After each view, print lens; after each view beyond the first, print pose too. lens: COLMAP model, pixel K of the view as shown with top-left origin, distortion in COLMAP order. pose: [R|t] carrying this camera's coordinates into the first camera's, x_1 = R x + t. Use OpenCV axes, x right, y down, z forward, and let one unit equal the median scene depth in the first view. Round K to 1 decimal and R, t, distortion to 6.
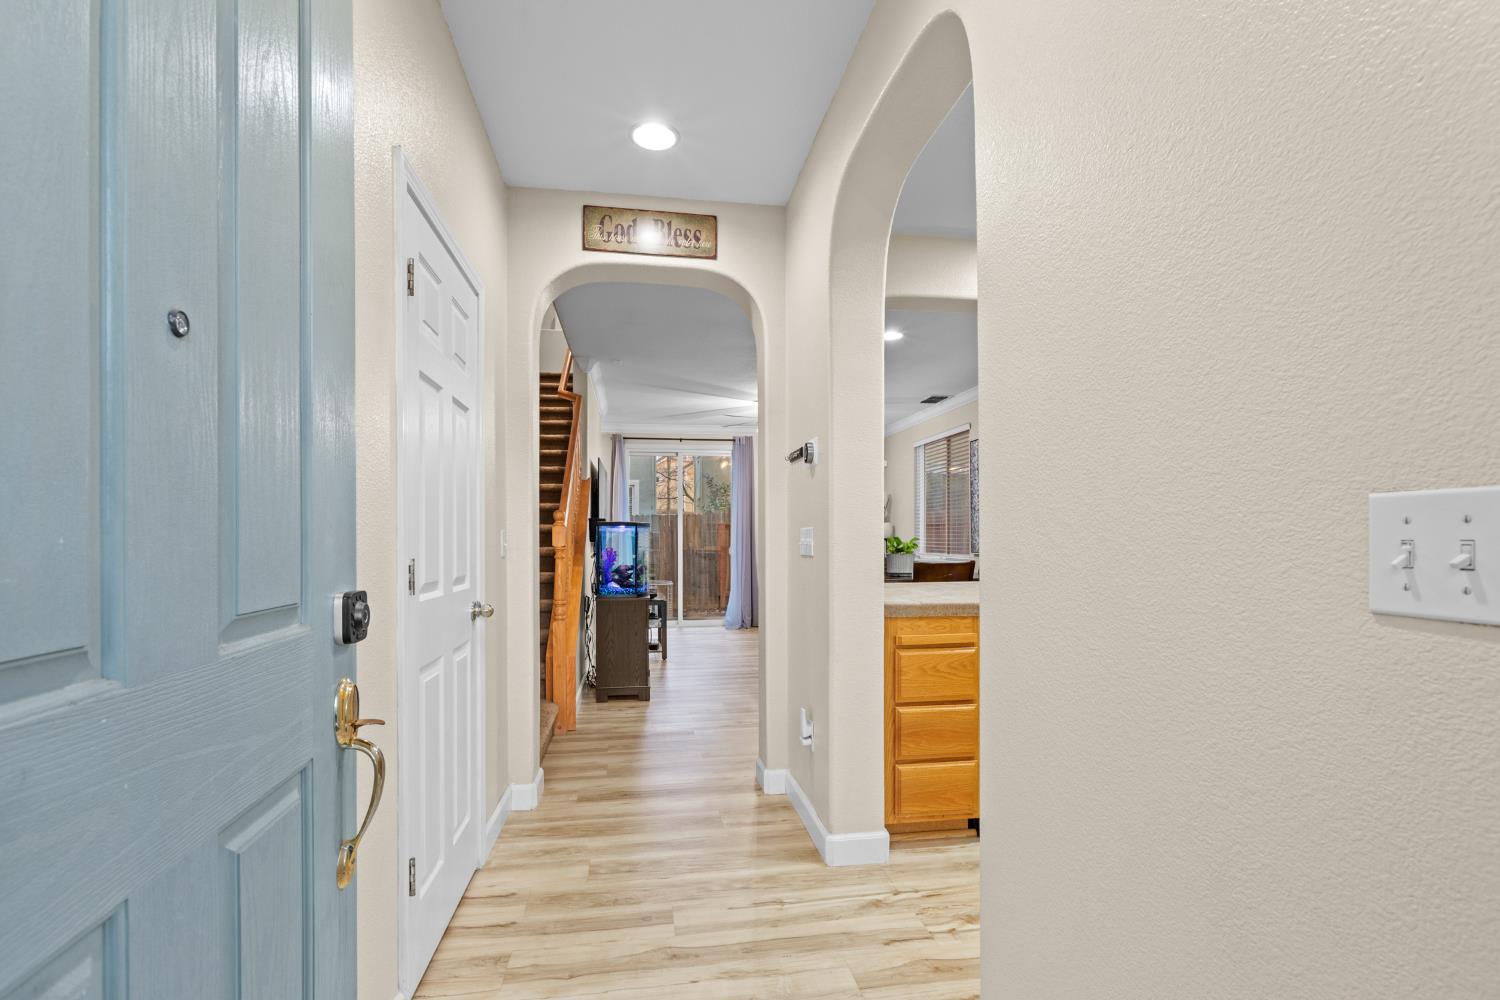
lens RADIAL K [[684.4, 0, 748.5], [0, 684.4, 534.9], [0, 0, 1]] dist [0.001581, -0.000067]
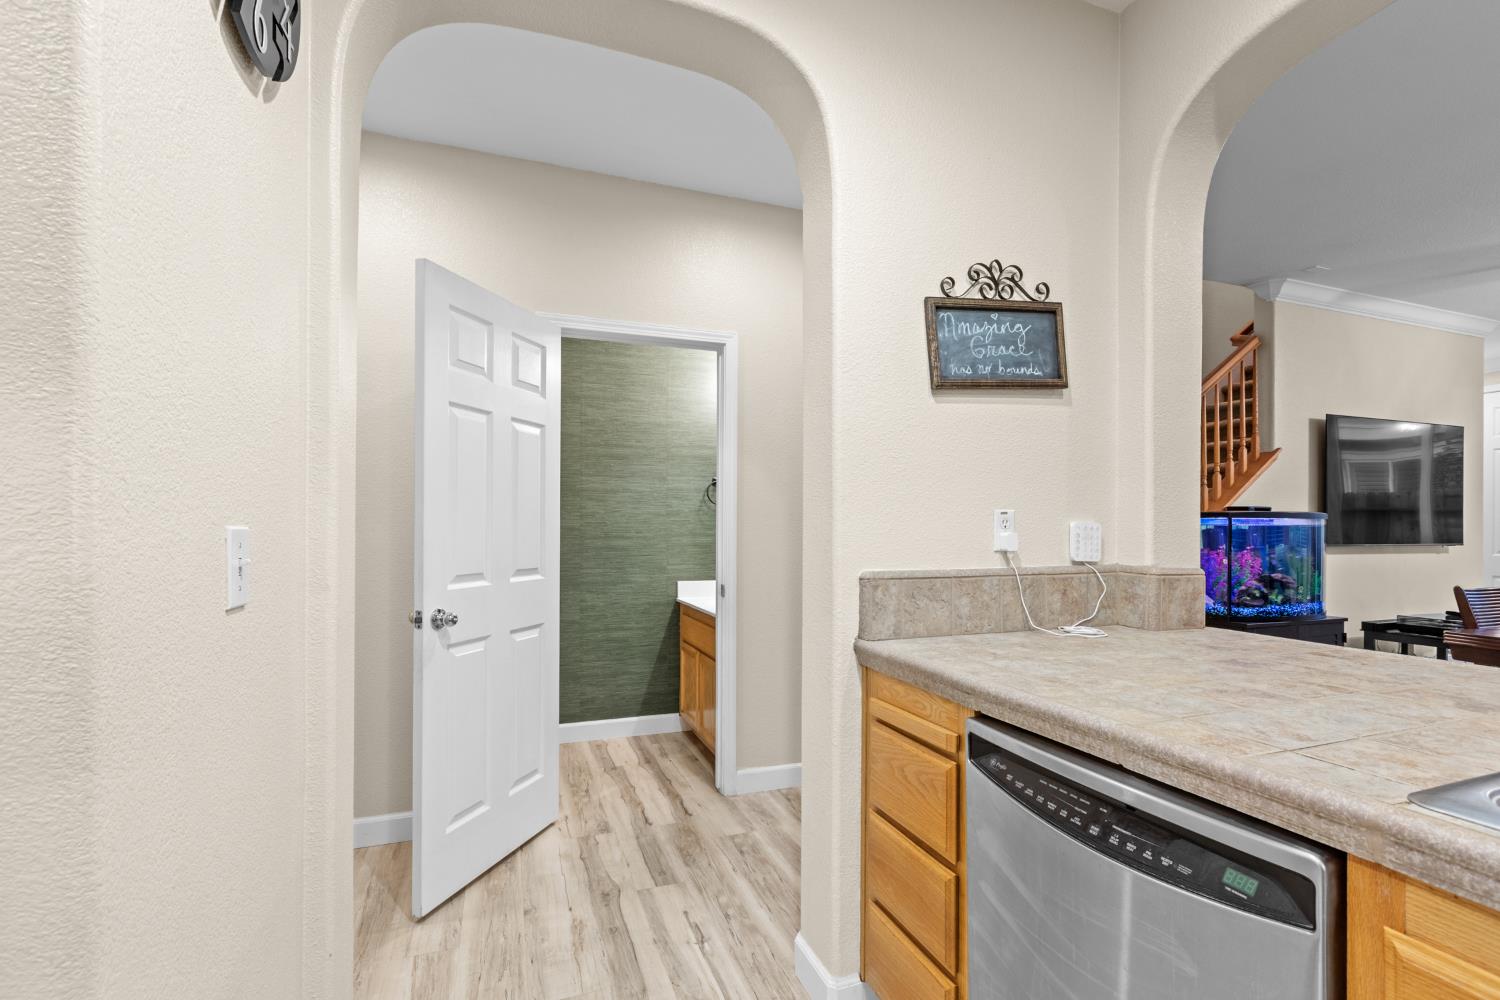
lens RADIAL K [[682.1, 0, 750.6], [0, 682.1, 526.2], [0, 0, 1]] dist [0.002759, -0.000203]
pose [[0.189573, 0.000332, -0.981867, 0.821297], [0.002689, 0.999996, 0.000858, -0.013290], [0.981863, -0.002803, 0.189571, 0.771946]]
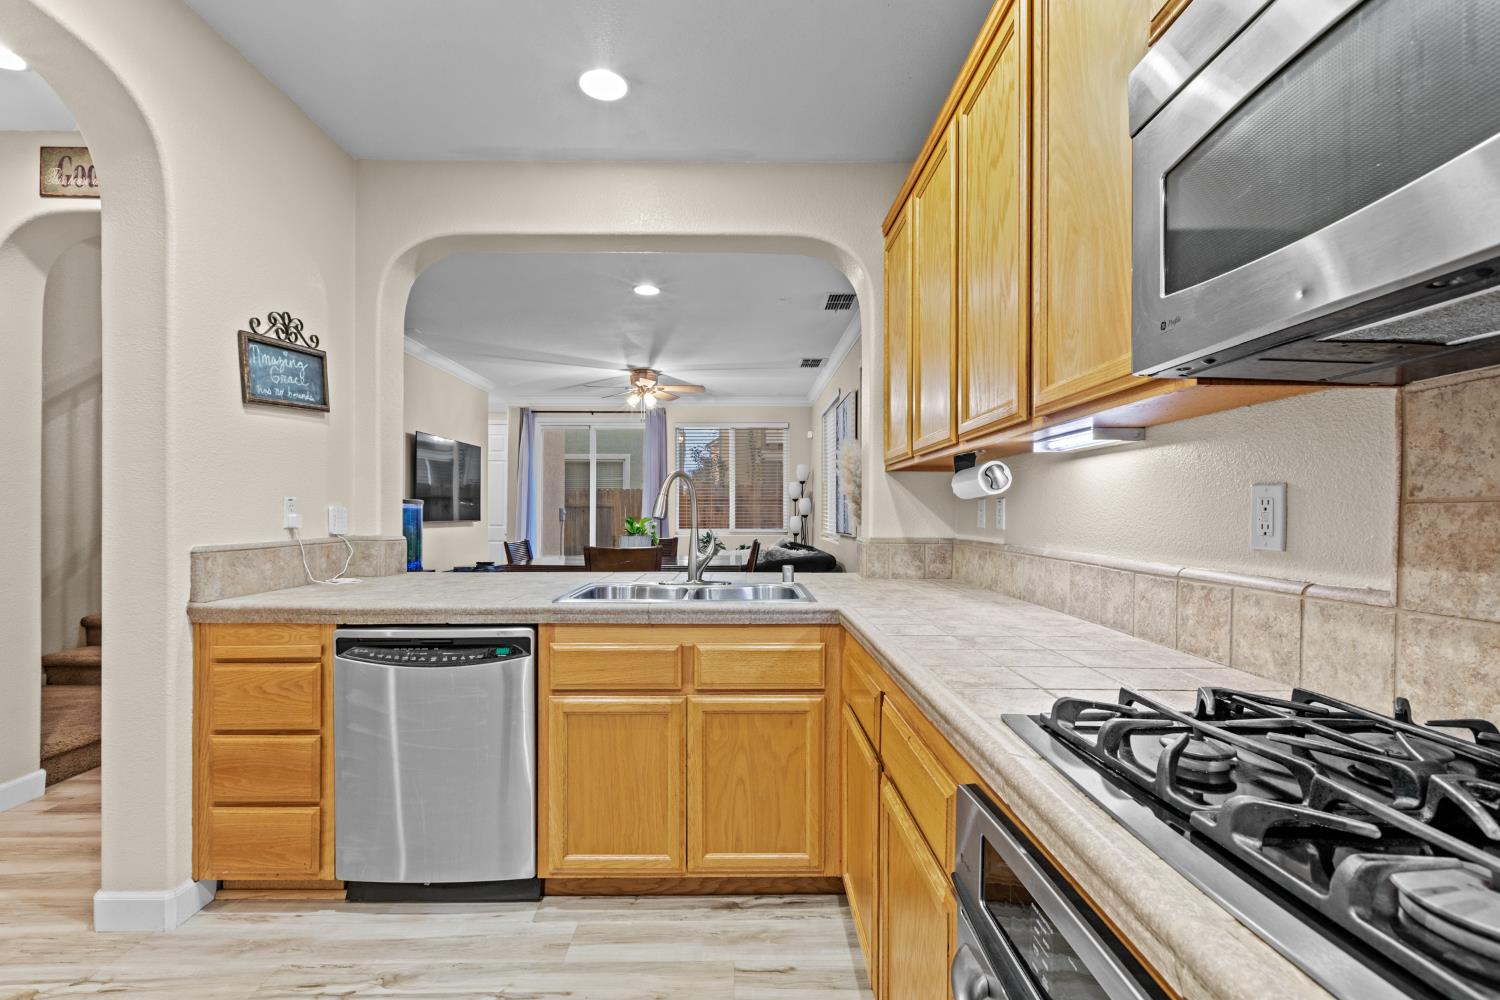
lens RADIAL K [[674.0, 0, 752.1], [0, 674.0, 509.4], [0, 0, 1]] dist [0.003095, -0.000685]
pose [[0.989221, 0.004765, -0.146352, 0.959130], [-0.004394, 0.999986, 0.002859, -0.017936], [0.146364, -0.002185, 0.989228, 0.312007]]
